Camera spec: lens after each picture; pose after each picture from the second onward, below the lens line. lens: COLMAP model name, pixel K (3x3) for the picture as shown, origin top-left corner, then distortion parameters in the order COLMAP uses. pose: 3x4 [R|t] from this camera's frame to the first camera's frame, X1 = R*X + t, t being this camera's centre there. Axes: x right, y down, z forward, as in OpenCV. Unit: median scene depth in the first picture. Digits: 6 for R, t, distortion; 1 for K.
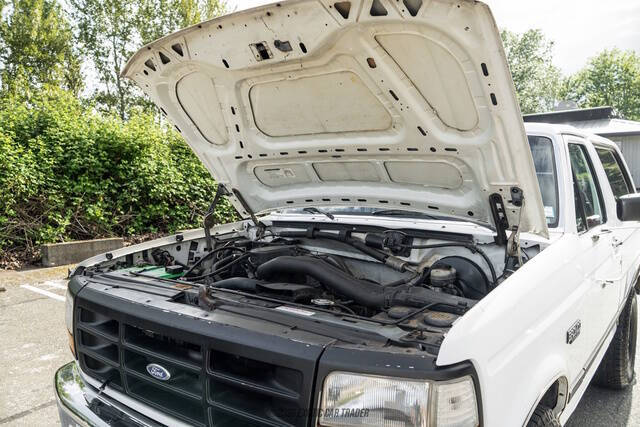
lens RADIAL K [[527.9, 0, 320.0], [0, 527.9, 213.5], [0, 0, 1]] dist [-0.012745, -0.000056]
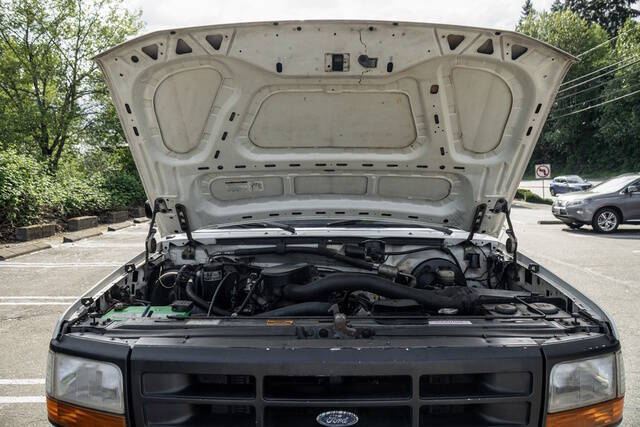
lens RADIAL K [[527.9, 0, 320.0], [0, 527.9, 213.5], [0, 0, 1]] dist [-0.012745, -0.000056]
pose [[0.783124, -0.039296, 0.620623, -0.618416], [0.041371, 0.999083, 0.011055, -0.038361], [-0.620488, 0.017019, 0.784031, 0.228890]]
